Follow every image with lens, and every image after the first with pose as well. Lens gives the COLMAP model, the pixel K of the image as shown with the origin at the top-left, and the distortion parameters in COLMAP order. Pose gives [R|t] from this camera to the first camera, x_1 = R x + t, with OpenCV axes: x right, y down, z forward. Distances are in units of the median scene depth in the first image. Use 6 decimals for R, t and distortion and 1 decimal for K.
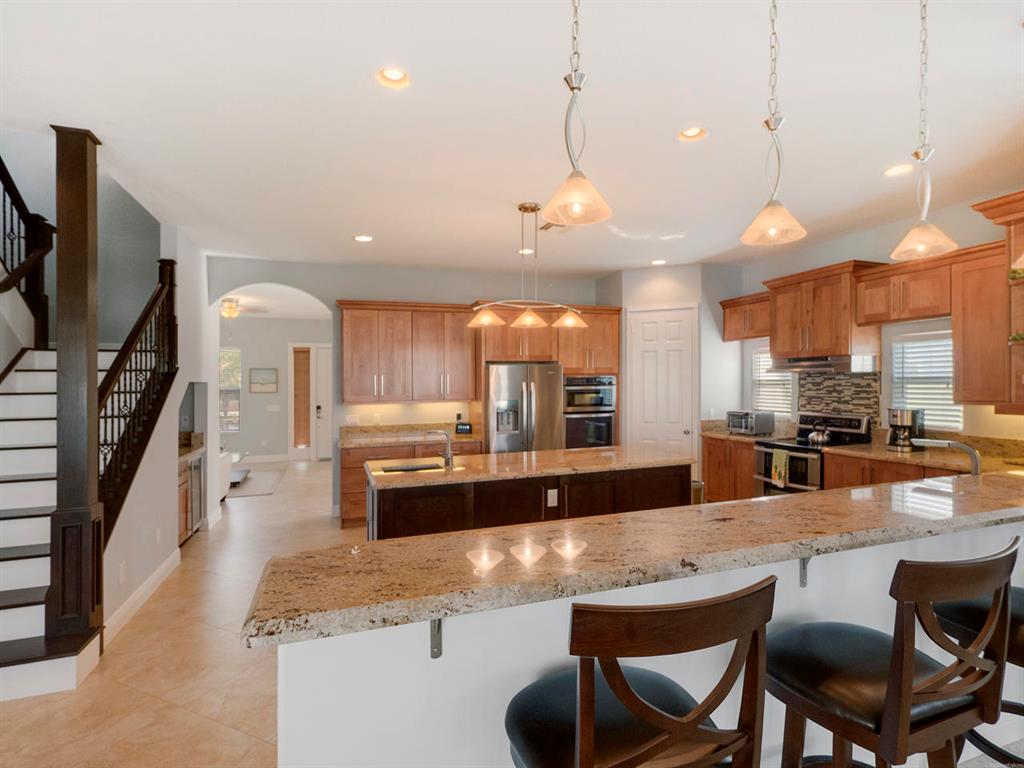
lens RADIAL K [[503.4, 0, 513.6], [0, 503.4, 384.4], [0, 0, 1]] dist [-0.003214, -0.000145]
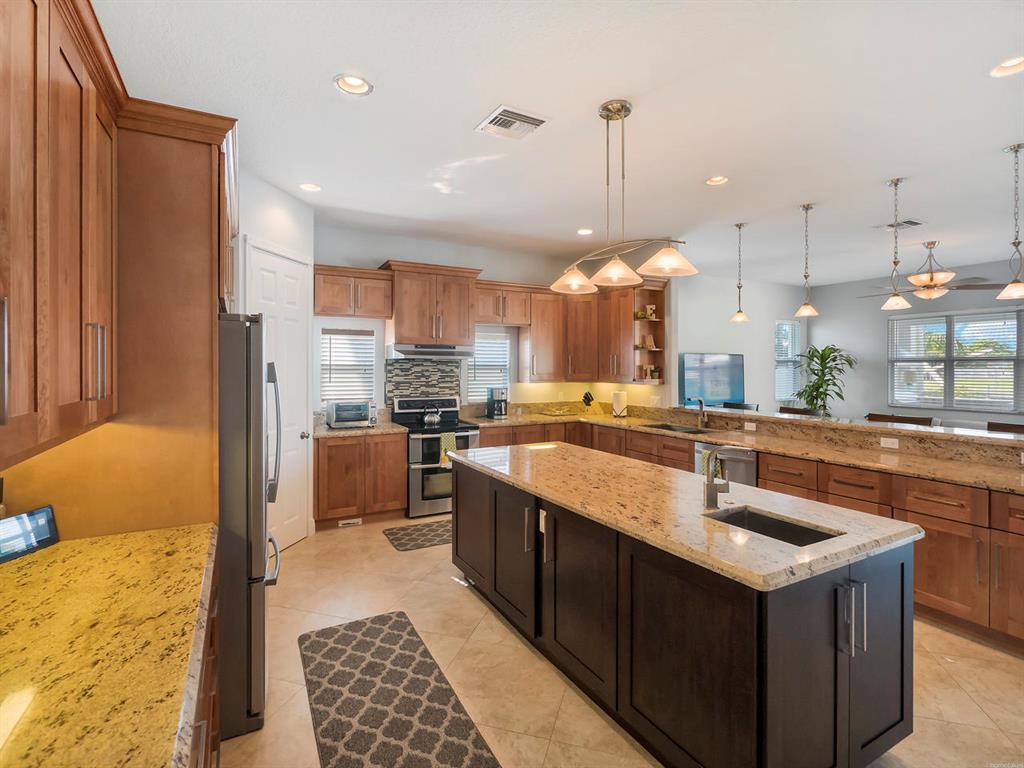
lens RADIAL K [[503.4, 0, 514.6], [0, 503.4, 376.6], [0, 0, 1]] dist [-0.003214, -0.000145]
pose [[-0.151363, -0.006079, 0.988460, -0.496023], [0.001399, 0.999979, 0.006364, 0.007491], [-0.988477, 0.002346, -0.151351, 0.981311]]
